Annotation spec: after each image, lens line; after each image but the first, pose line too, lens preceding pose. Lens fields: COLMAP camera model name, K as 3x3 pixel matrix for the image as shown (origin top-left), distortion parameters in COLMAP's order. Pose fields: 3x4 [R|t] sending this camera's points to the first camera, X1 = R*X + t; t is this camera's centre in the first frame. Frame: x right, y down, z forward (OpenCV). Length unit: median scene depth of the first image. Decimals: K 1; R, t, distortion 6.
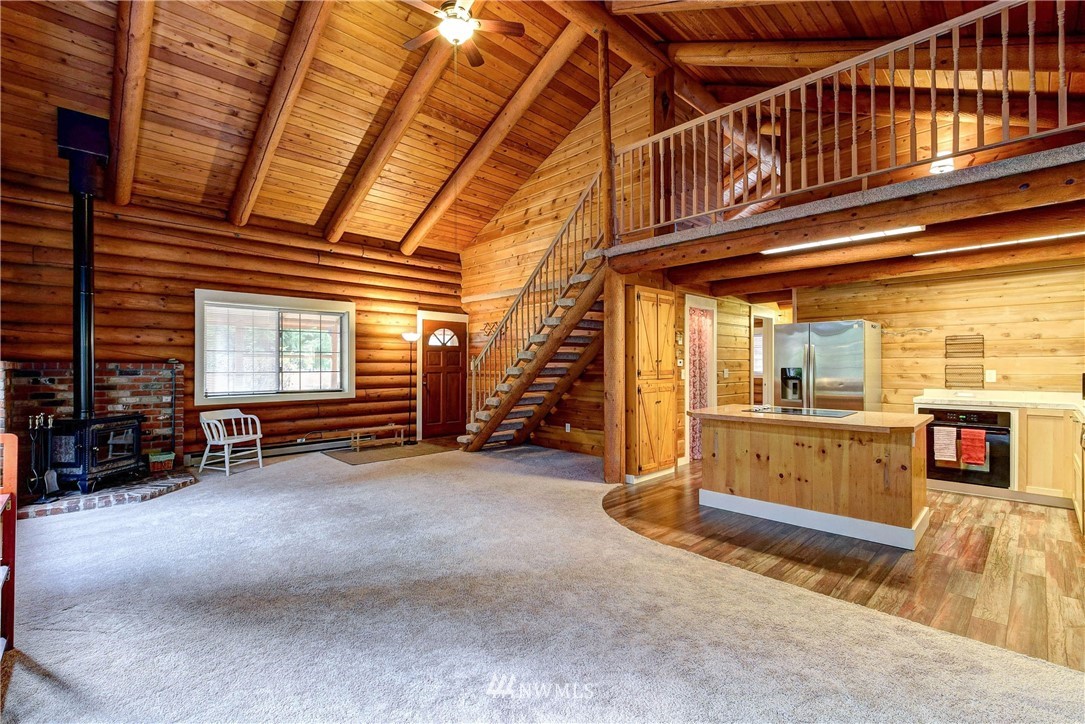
lens RADIAL K [[483.0, 0, 543.0], [0, 483.0, 362.4], [0, 0, 1]] dist [-0.004938, -0.003168]
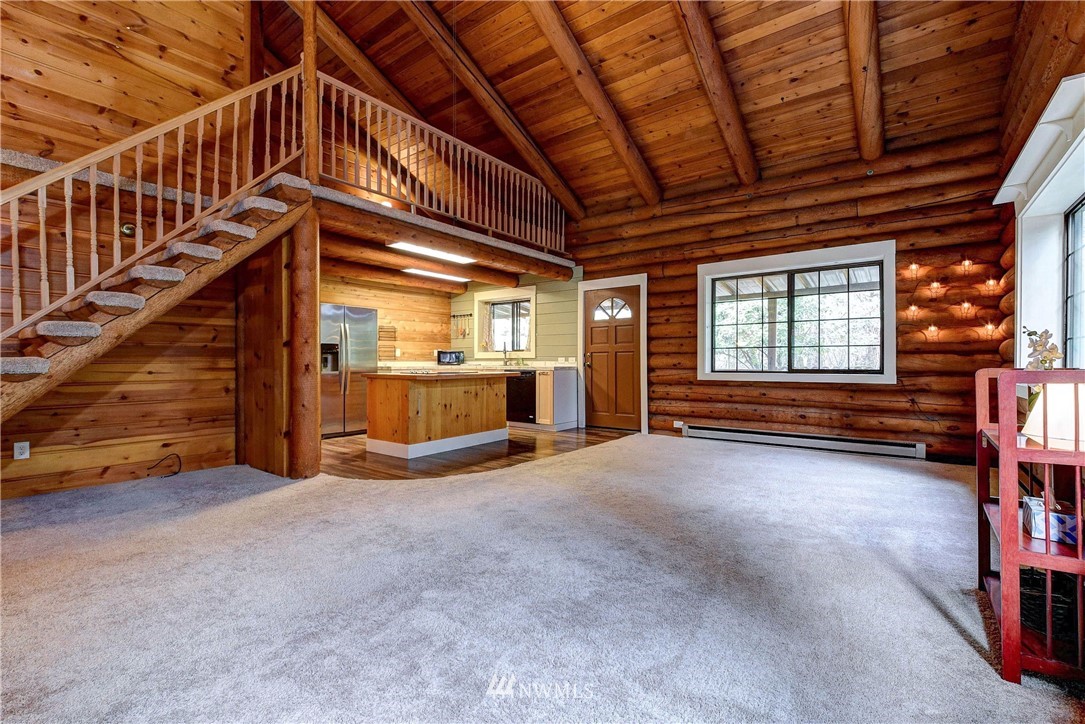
lens RADIAL K [[483.0, 0, 546.3], [0, 483.0, 368.1], [0, 0, 1]] dist [-0.004938, -0.003168]
pose [[-0.133965, -0.014628, 0.990878, -0.626618], [-0.002490, 0.999893, 0.014424, 0.047027], [-0.990983, -0.000535, -0.133987, 0.613655]]
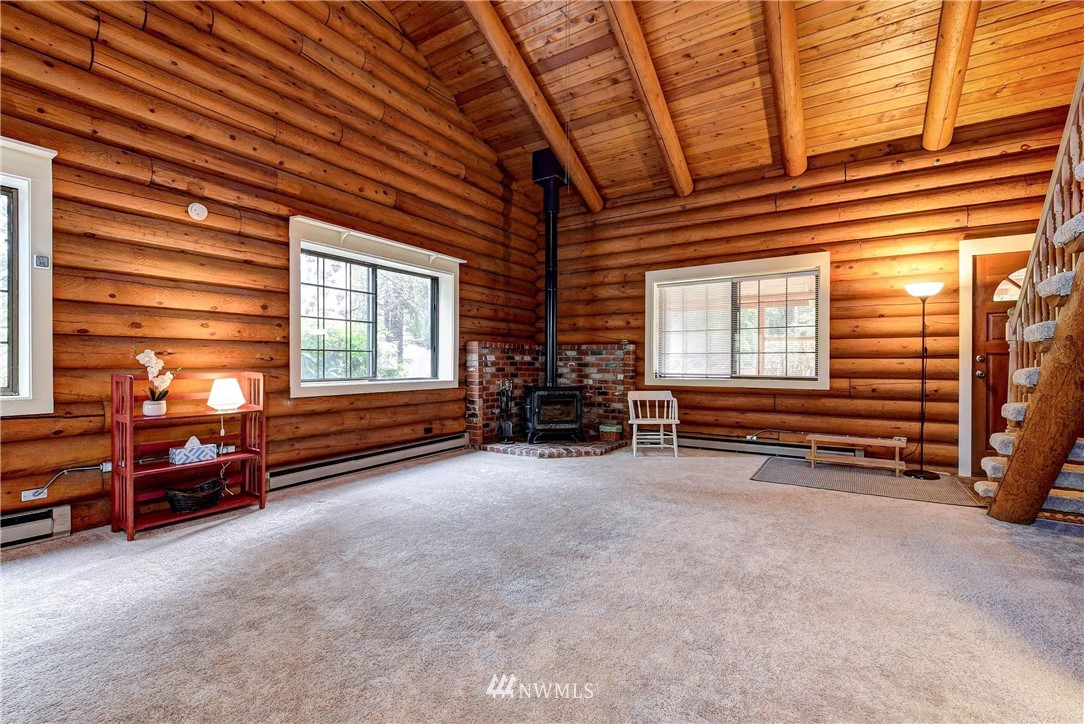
lens RADIAL K [[473.6, 0, 533.6], [0, 473.6, 365.0], [0, 0, 1]] dist [-0.003615, -0.004126]
pose [[0.215531, 0.004482, -0.976487, 0.220228], [0.001541, 0.999987, 0.004930, 0.041772], [0.976496, -0.002567, 0.215521, 0.553177]]
